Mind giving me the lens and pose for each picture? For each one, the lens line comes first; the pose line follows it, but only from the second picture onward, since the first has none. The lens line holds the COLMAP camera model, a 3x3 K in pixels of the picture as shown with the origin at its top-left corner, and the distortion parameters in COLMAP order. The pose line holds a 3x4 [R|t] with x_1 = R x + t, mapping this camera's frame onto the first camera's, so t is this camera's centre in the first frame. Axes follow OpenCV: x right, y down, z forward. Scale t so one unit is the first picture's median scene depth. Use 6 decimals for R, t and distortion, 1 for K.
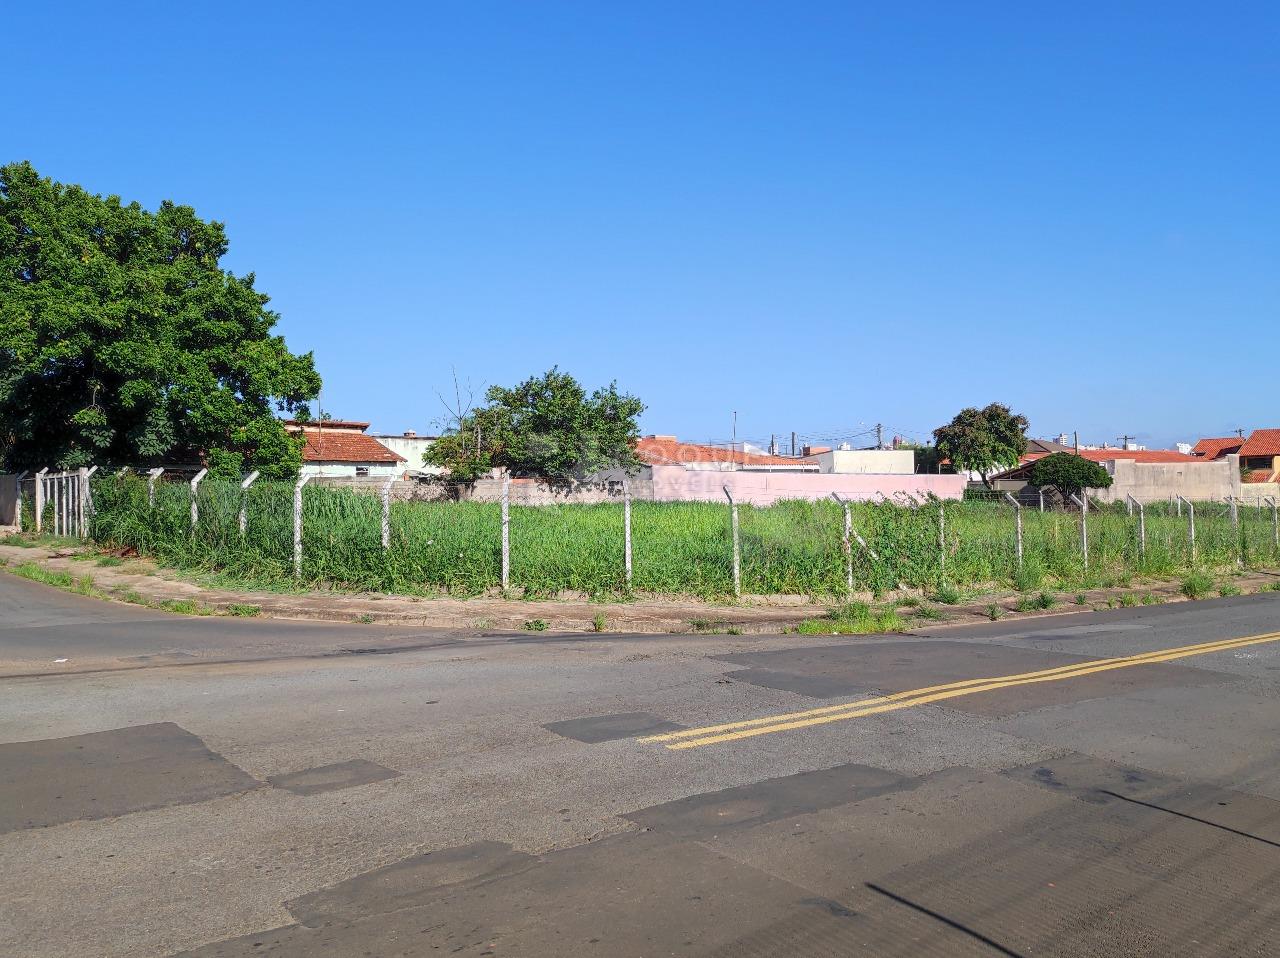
lens RADIAL K [[806.5, 0, 693.6], [0, 806.5, 477.0], [0, 0, 1]] dist [0.004851, 0.002442]
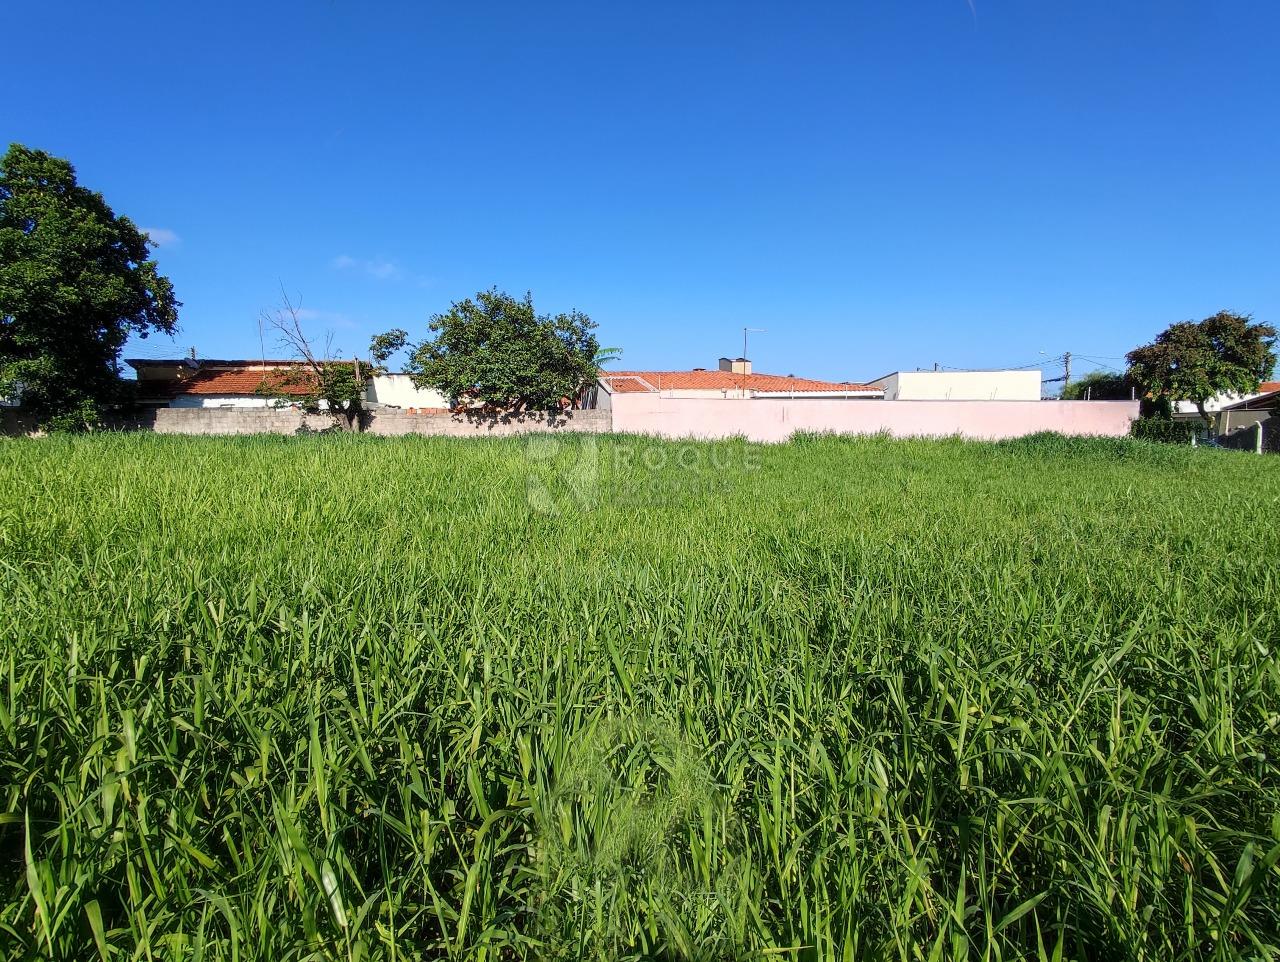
lens RADIAL K [[598.1, 0, 646.3], [0, 598.1, 467.2], [0, 0, 1]] dist [-0.000563, -0.000065]
pose [[0.893384, 0.023104, -0.448699, 0.322794], [0.011284, 0.997208, 0.073812, 0.022309], [0.449152, -0.071006, 0.890629, 0.519954]]
